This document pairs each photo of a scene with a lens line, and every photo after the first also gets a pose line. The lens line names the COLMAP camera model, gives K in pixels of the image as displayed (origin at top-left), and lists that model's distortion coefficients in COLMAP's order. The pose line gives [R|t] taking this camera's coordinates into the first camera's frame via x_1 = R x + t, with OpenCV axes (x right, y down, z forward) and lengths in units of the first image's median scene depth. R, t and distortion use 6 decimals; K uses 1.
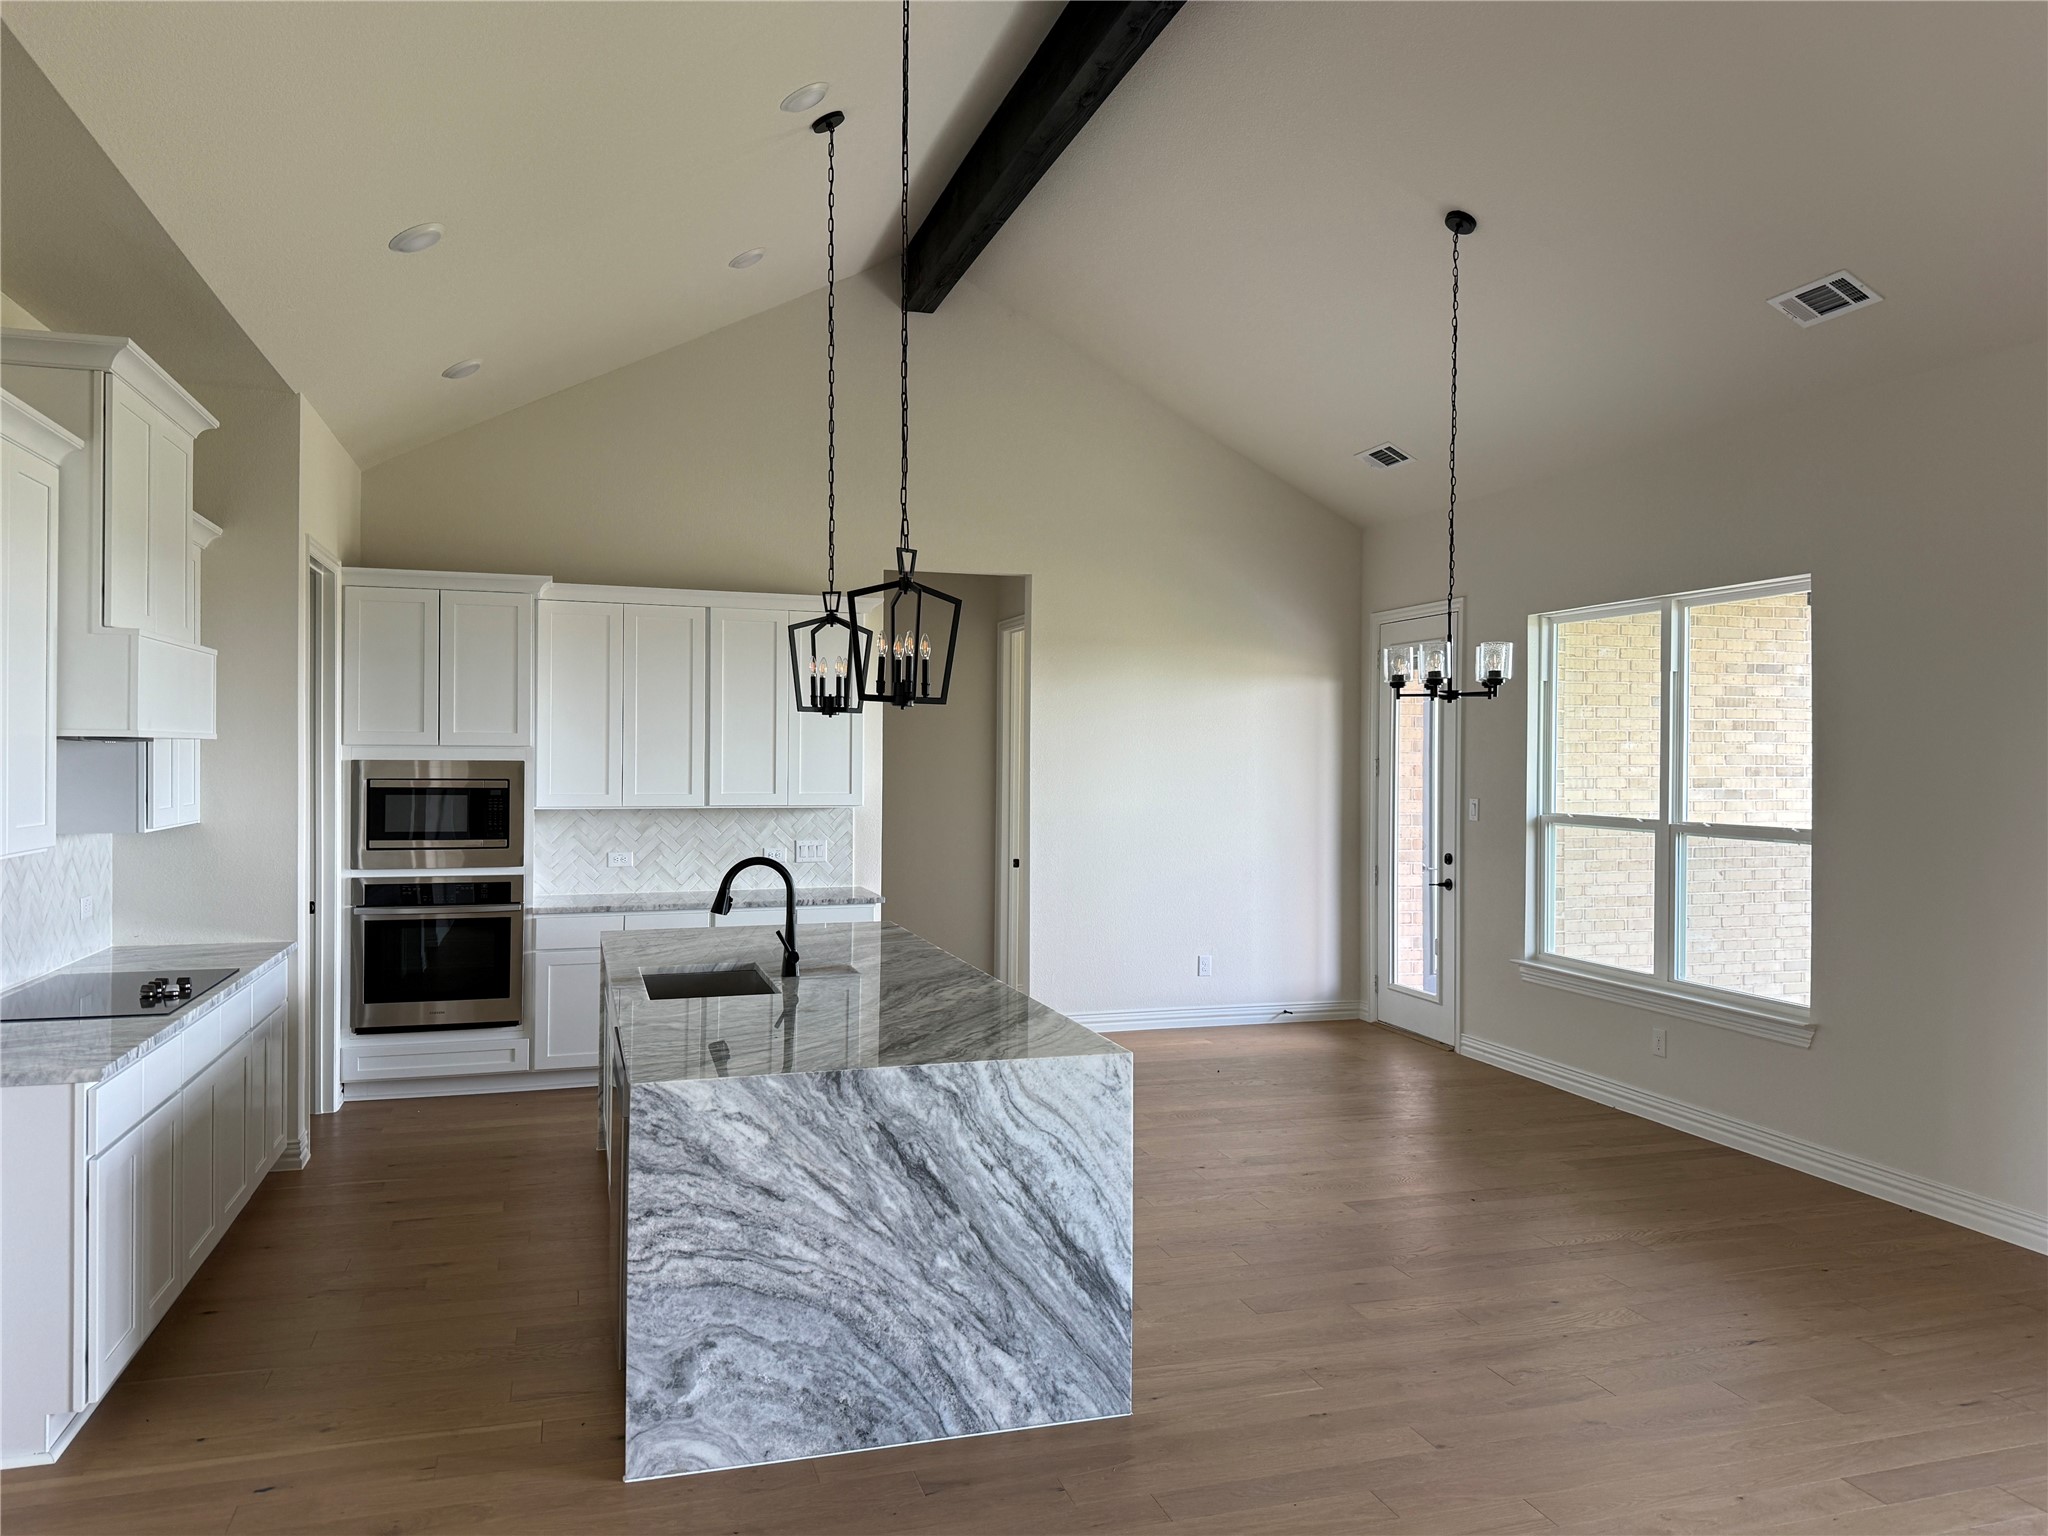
lens RADIAL K [[1456.3, 0, 1024.0], [0, 1456.3, 768.0], [0, 0, 1]] dist [0.132371, -0.247140]
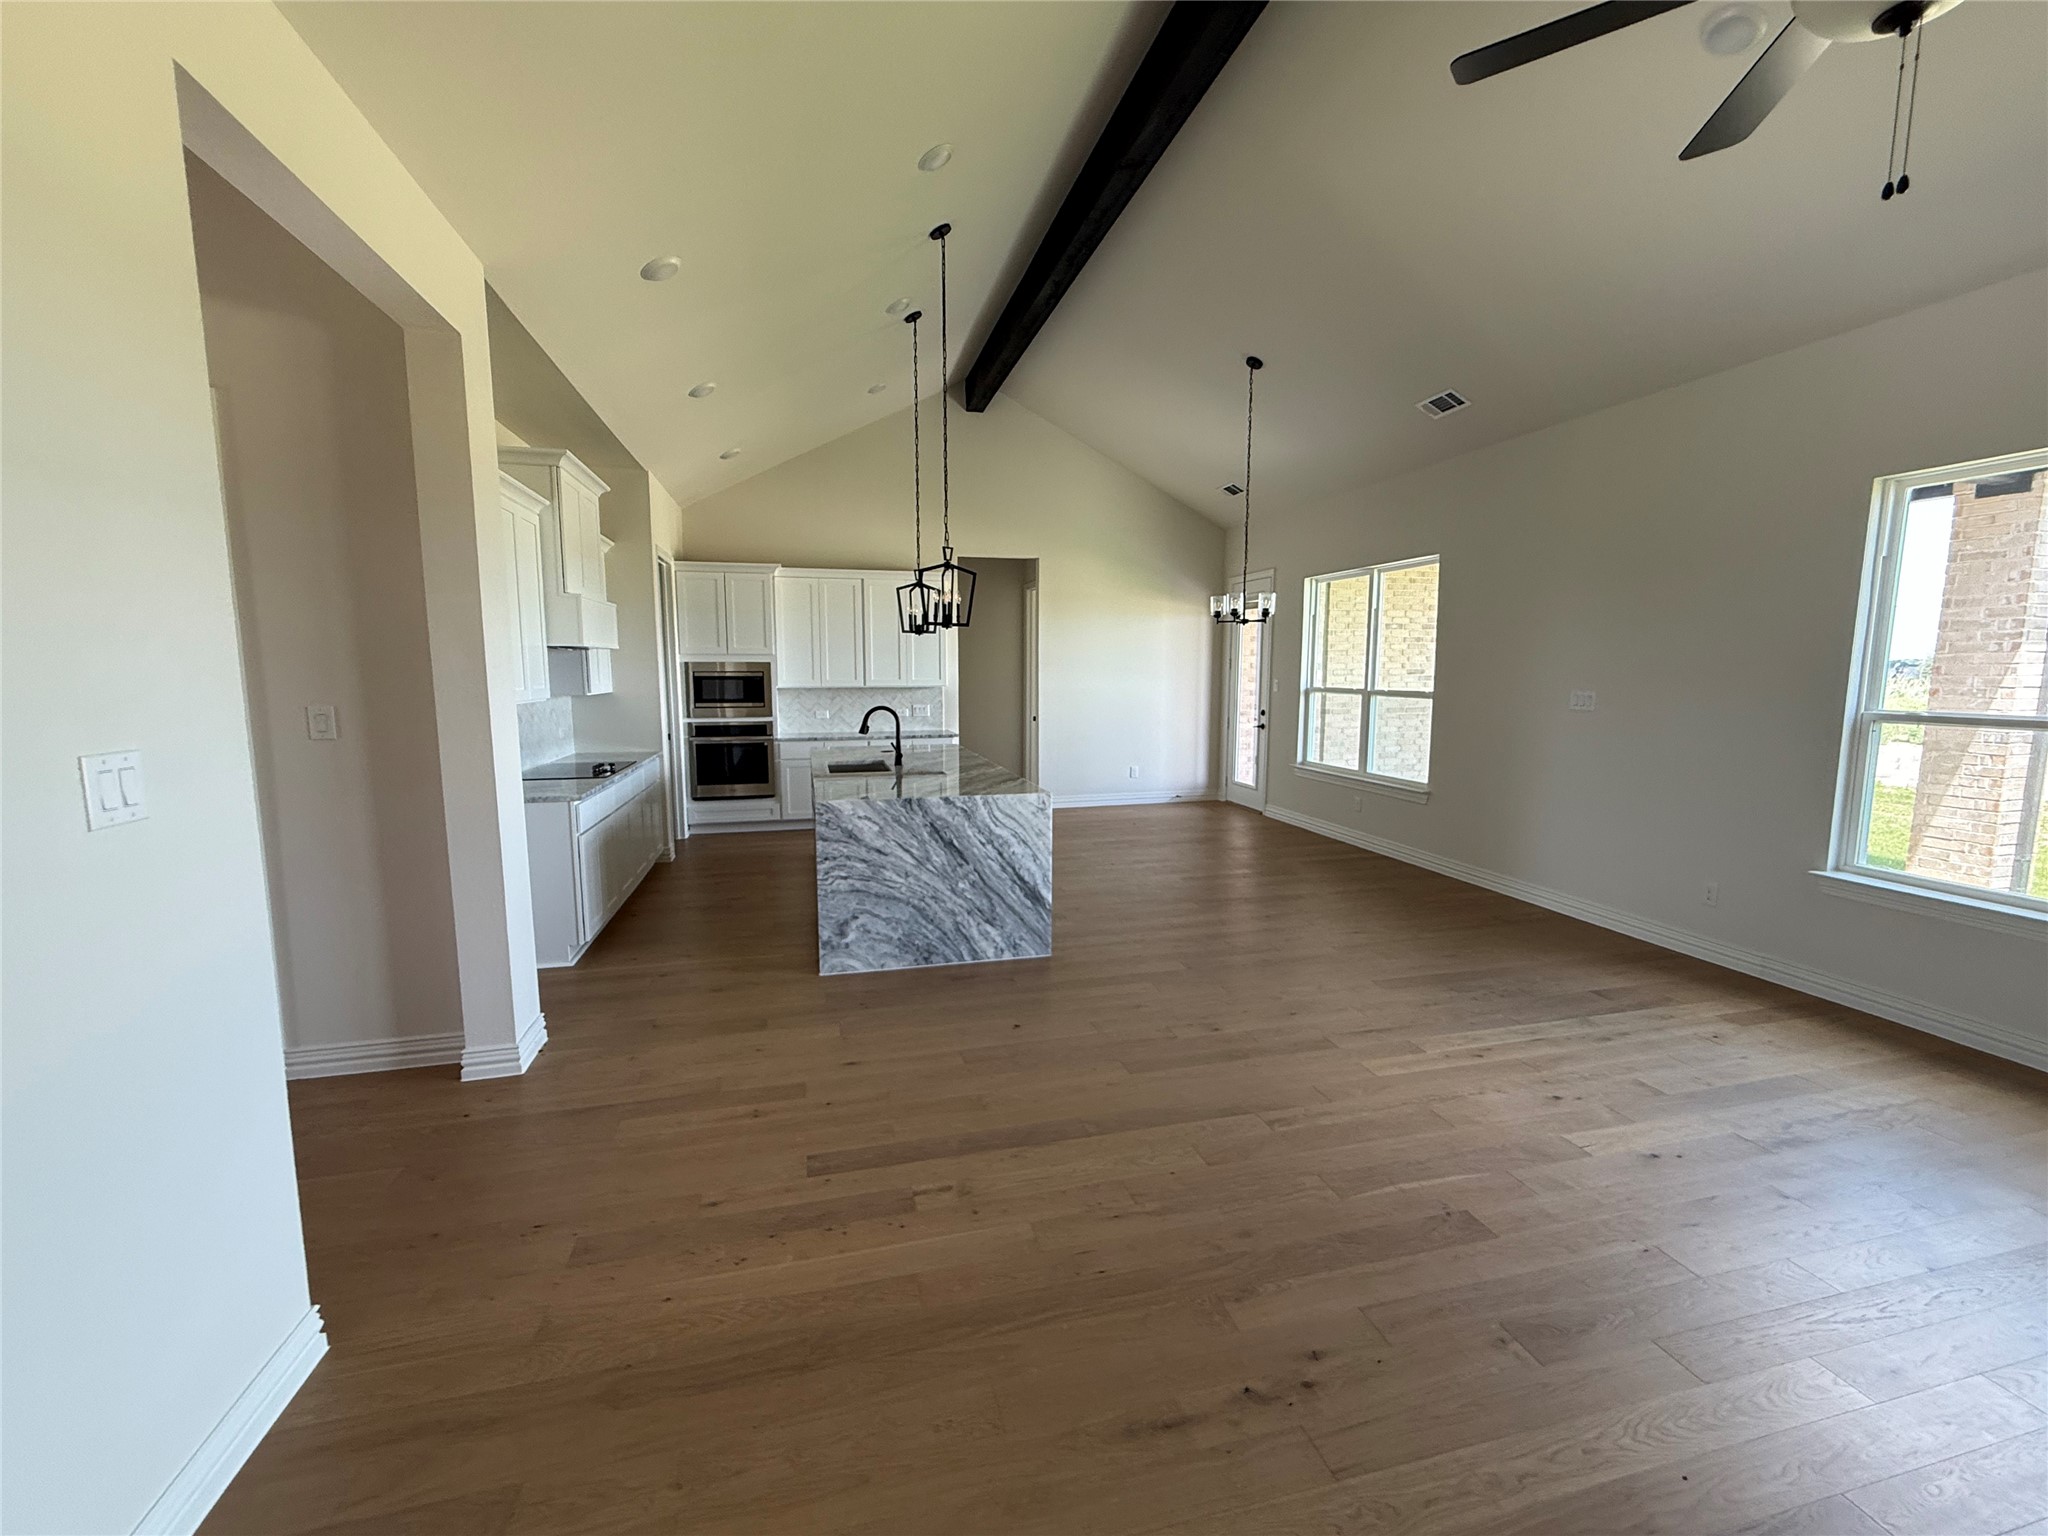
lens RADIAL K [[837.1, 0, 1018.3], [0, 837.1, 770.9], [0, 0, 1]] dist [-0.000200, -0.000070]
pose [[0.998749, -0.001120, -0.049996, 0.053936], [0.006986, 0.993072, 0.117300, 0.014054], [0.049518, -0.117503, 0.991837, -0.119319]]
